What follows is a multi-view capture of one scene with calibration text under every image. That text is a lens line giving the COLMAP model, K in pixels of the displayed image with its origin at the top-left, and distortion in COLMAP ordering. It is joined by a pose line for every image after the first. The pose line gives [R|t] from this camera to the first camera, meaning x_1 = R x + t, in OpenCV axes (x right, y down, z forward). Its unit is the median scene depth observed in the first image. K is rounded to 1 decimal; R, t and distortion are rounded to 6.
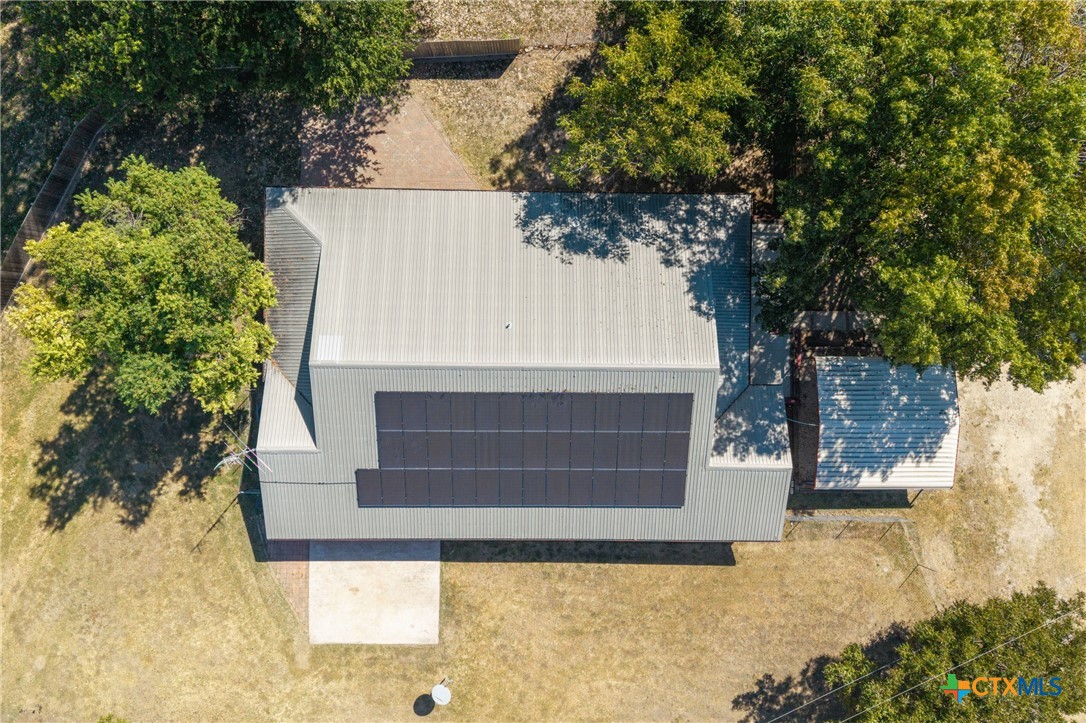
lens RADIAL K [[865.7, 0, 543.8], [0, 865.7, 360.4], [0, 0, 1]] dist [0.016591, -0.032721]
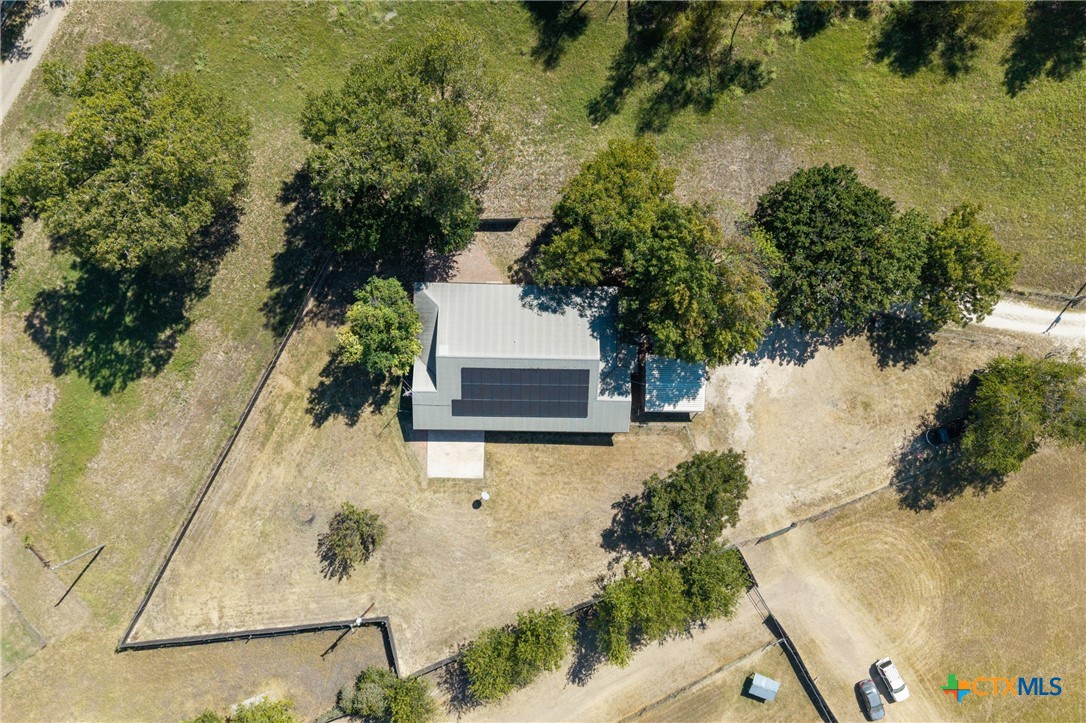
lens RADIAL K [[865.7, 0, 536.7], [0, 865.7, 361.1], [0, 0, 1]] dist [0.016591, -0.032721]
pose [[0.999936, 0.009769, -0.005773, 0.030624], [-0.009741, 0.999940, 0.004975, 0.002948], [0.005821, -0.004918, 0.999971, -1.298138]]
